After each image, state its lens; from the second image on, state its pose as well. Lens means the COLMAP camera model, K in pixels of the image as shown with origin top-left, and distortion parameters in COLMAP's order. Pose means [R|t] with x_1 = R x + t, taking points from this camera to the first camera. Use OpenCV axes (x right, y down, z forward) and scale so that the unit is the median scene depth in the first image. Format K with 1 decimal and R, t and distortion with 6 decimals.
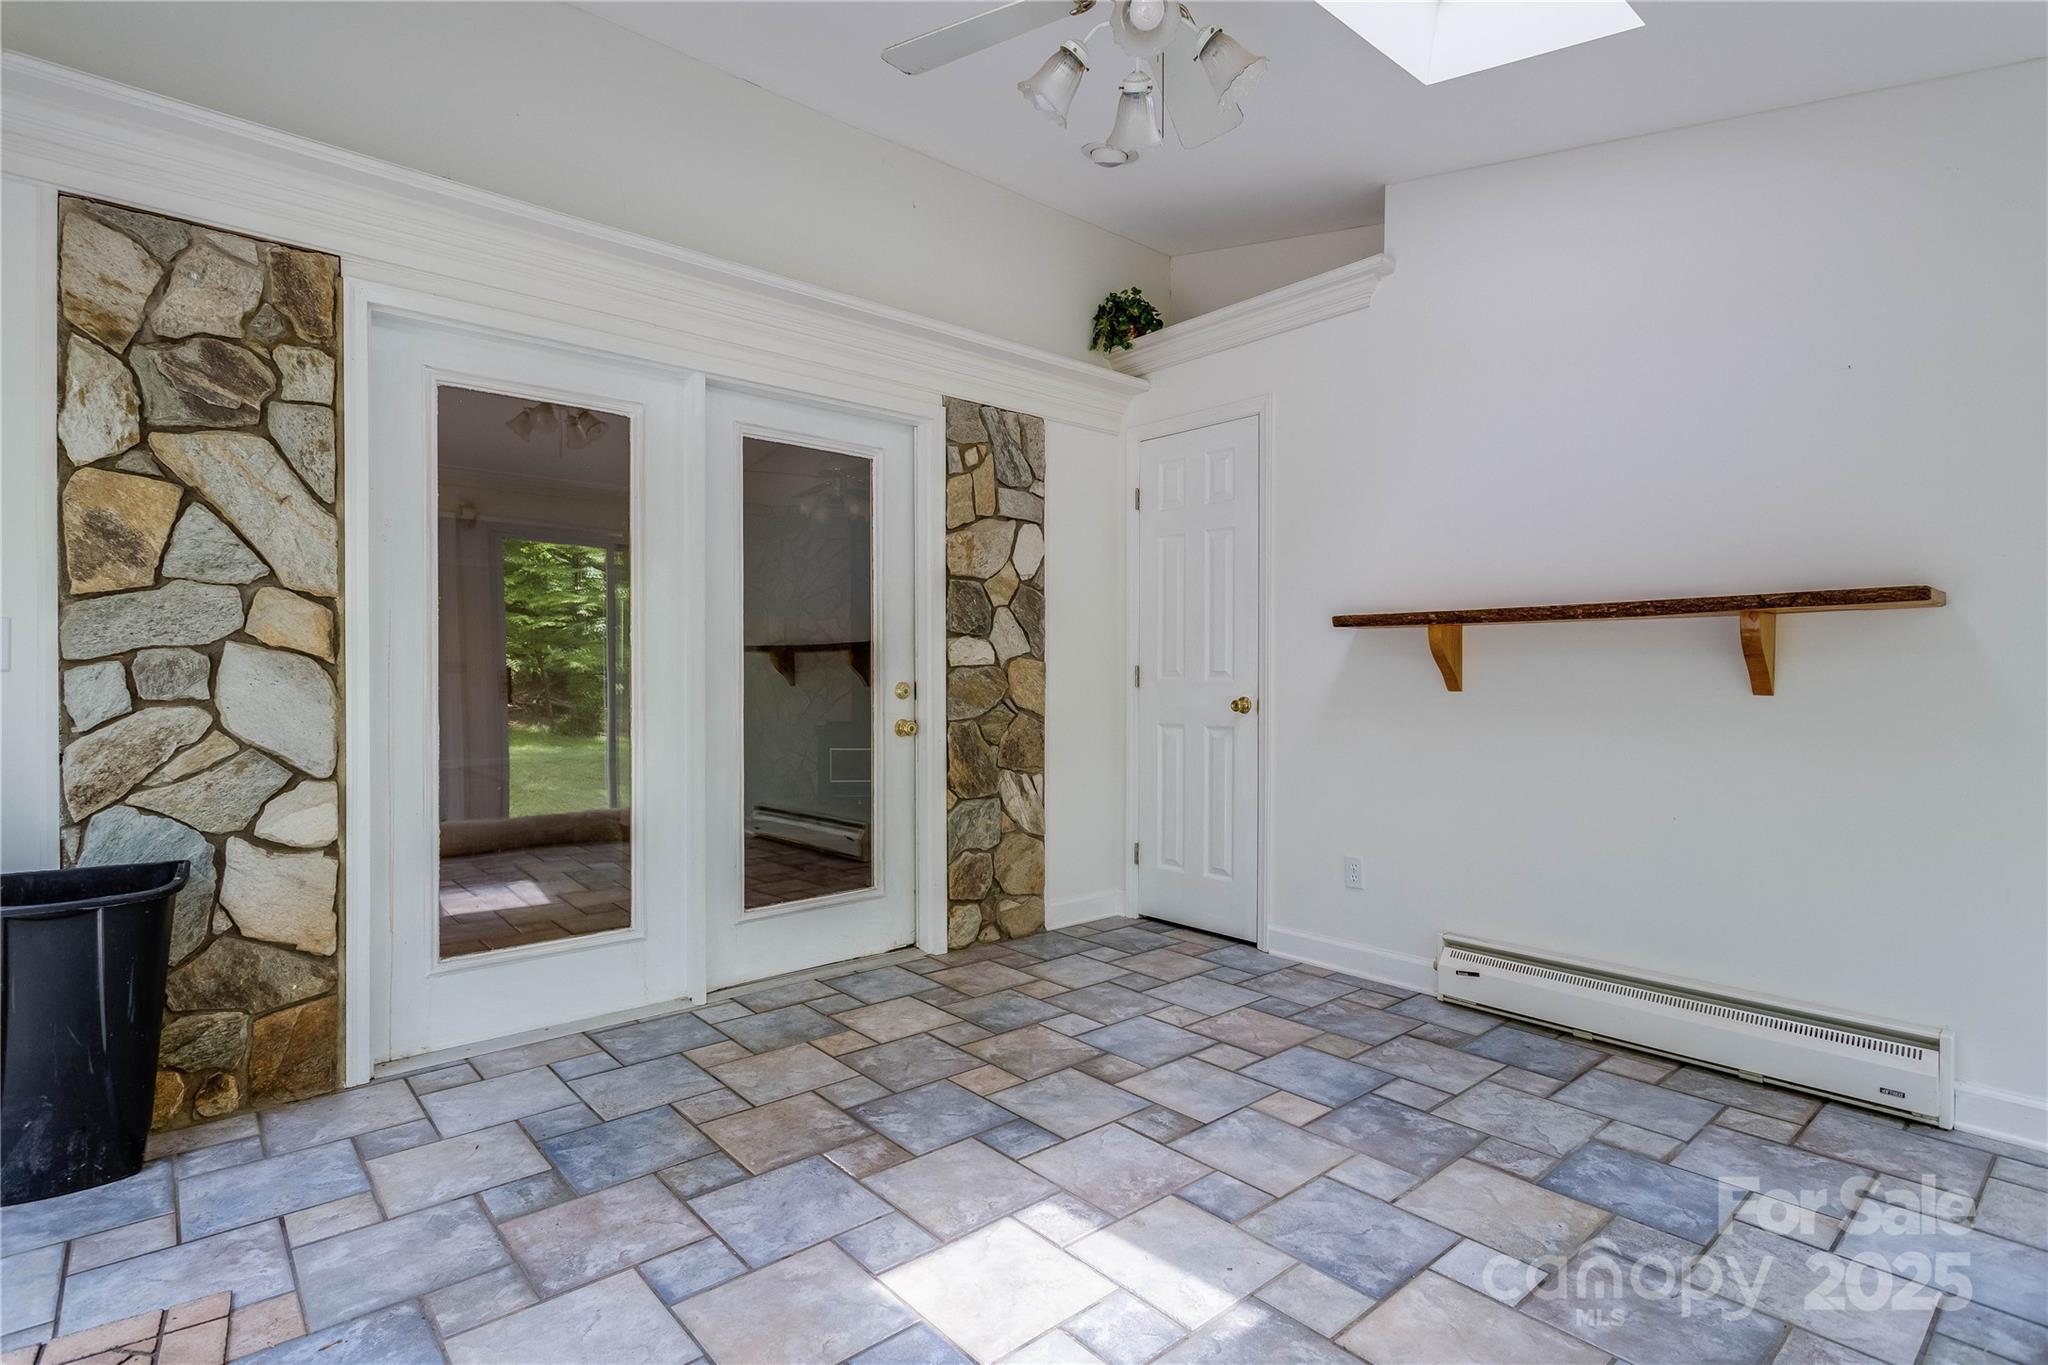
lens RADIAL K [[1015.0, 0, 1022.5], [0, 1015.0, 680.5], [0, 0, 1]] dist [0.000232, -0.000111]
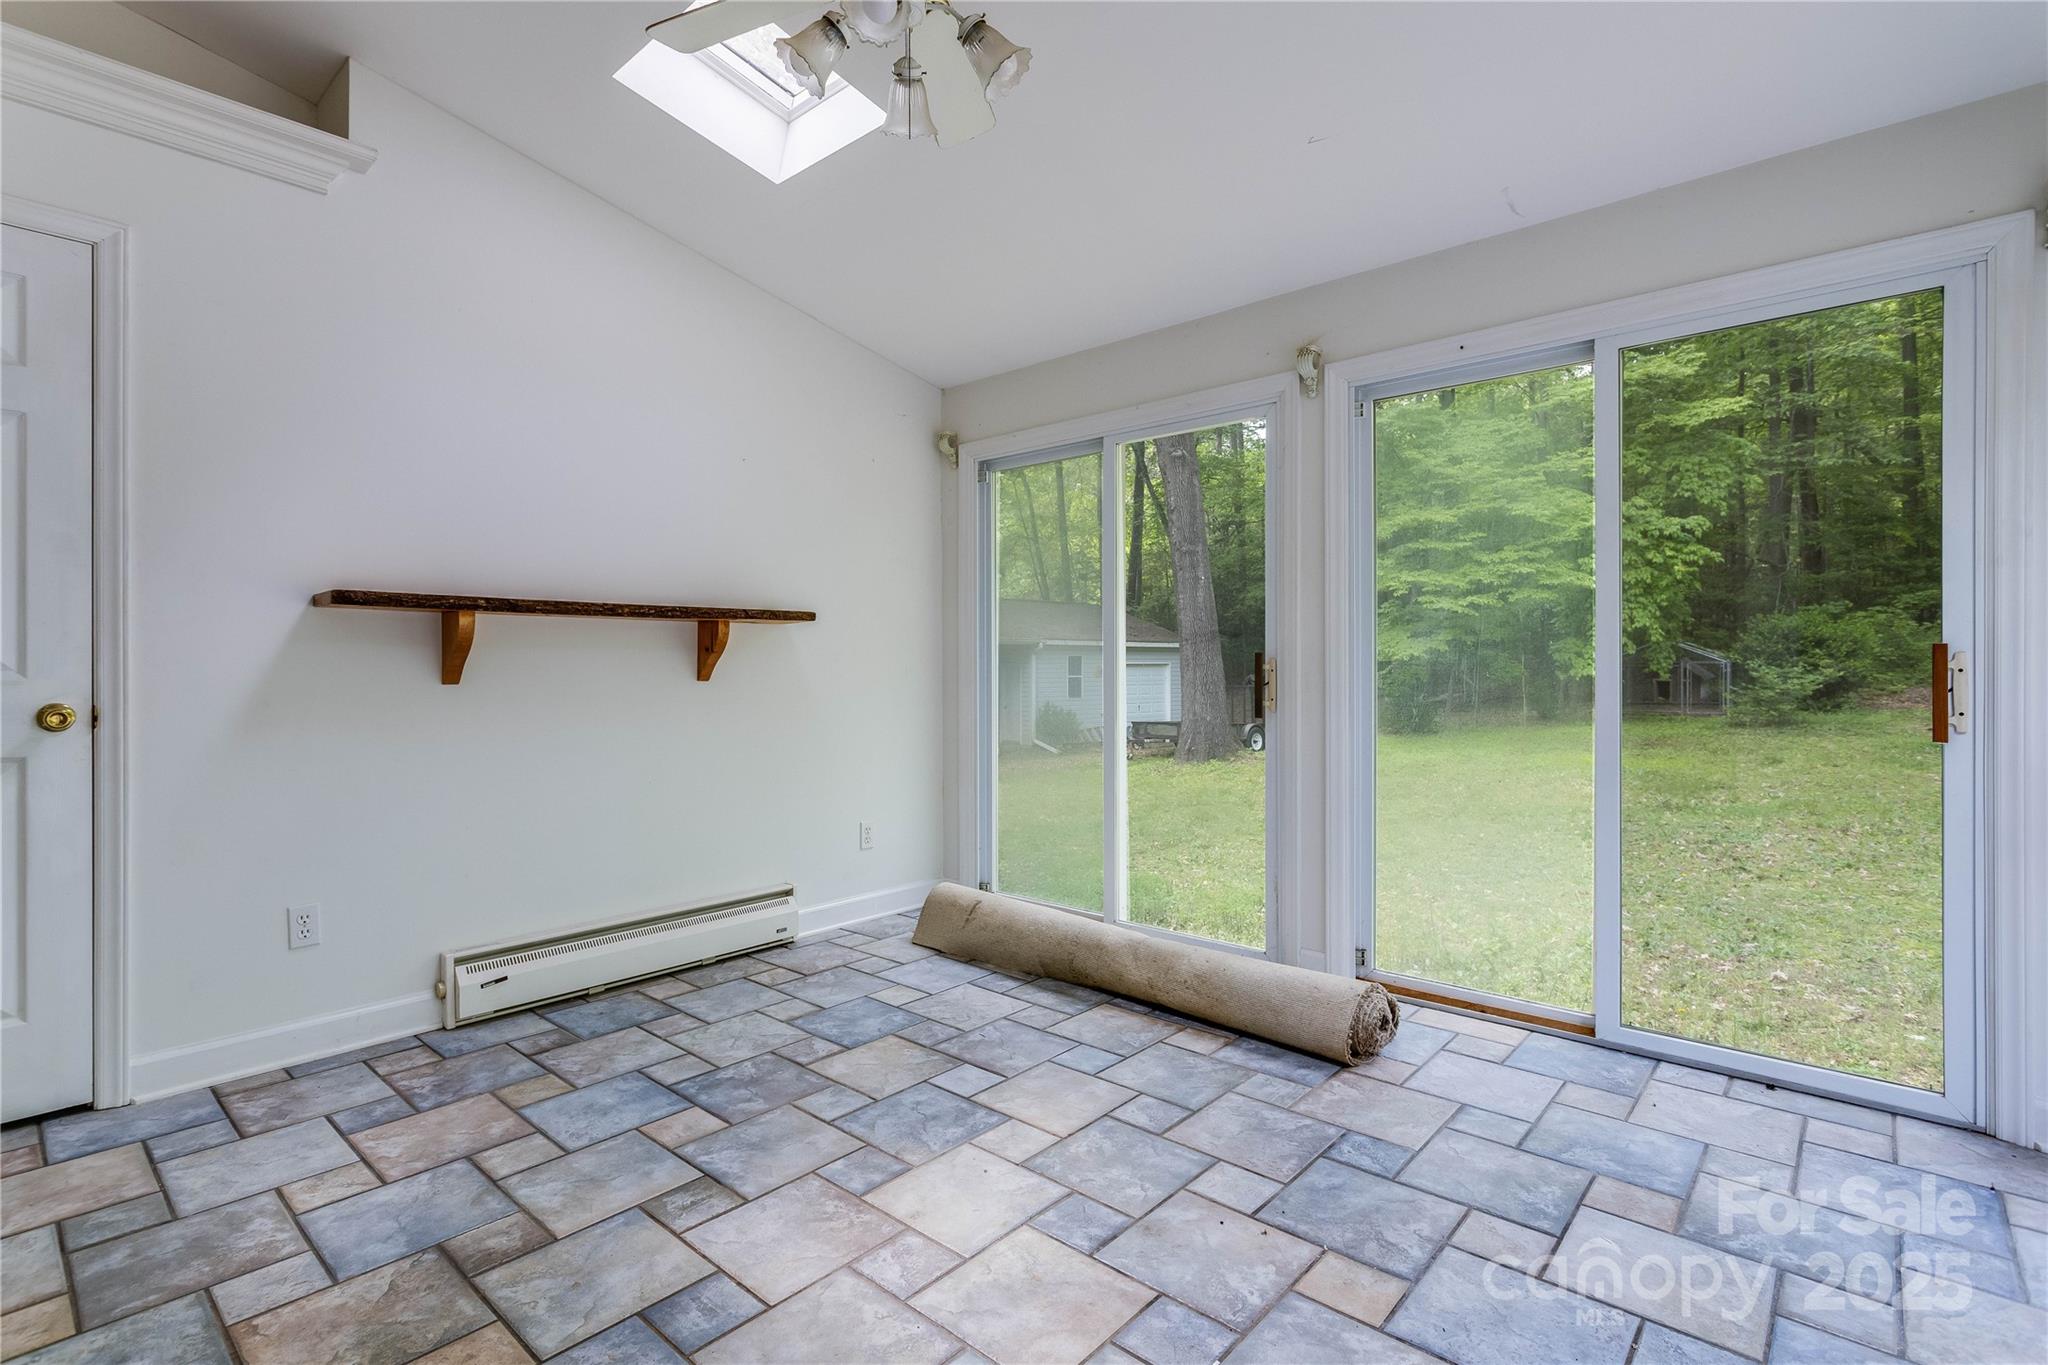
lens RADIAL K [[964.0, 0, 1020.7], [0, 964.0, 672.6], [0, 0, 1]] dist [-0.002750, -0.001079]
pose [[-0.137257, -0.006413, 0.990515, -0.578694], [0.007723, 0.999942, 0.007544, -0.002809], [-0.990505, 0.008686, -0.137200, 0.712538]]
